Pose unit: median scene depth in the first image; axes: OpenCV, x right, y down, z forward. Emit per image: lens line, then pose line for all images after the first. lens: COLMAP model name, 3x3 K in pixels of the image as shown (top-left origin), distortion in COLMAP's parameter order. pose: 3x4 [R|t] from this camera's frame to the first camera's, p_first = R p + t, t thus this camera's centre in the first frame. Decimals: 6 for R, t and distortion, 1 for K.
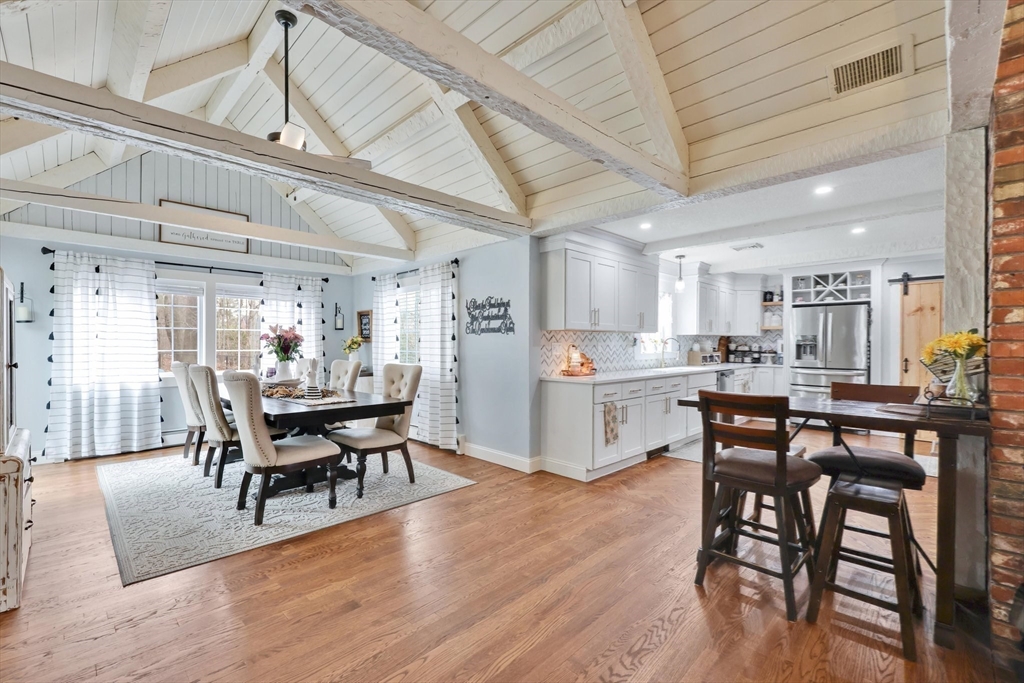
lens RADIAL K [[427.8, 0, 515.0], [0, 427.8, 342.1], [0, 0, 1]] dist [0.000019, -0.000200]
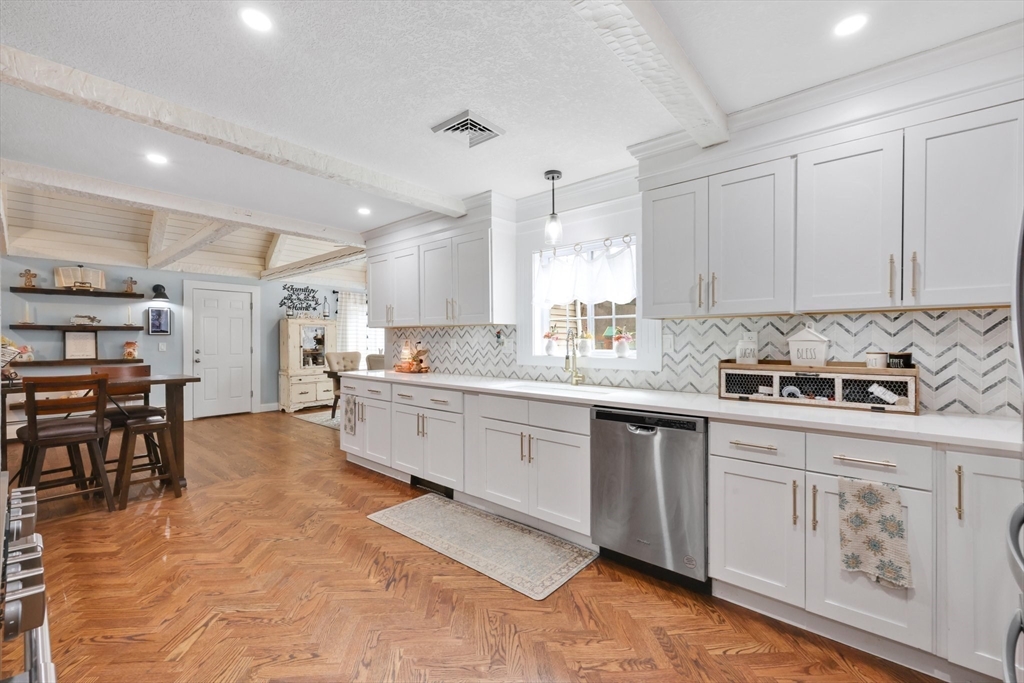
lens RADIAL K [[427.8, 0, 515.0], [0, 427.8, 342.1], [0, 0, 1]] dist [0.000019, -0.000200]
pose [[0.058577, 0.006630, -0.998261, 1.112307], [-0.003041, 0.999974, 0.006463, 0.000738], [0.998278, 0.002657, 0.058596, 1.142240]]
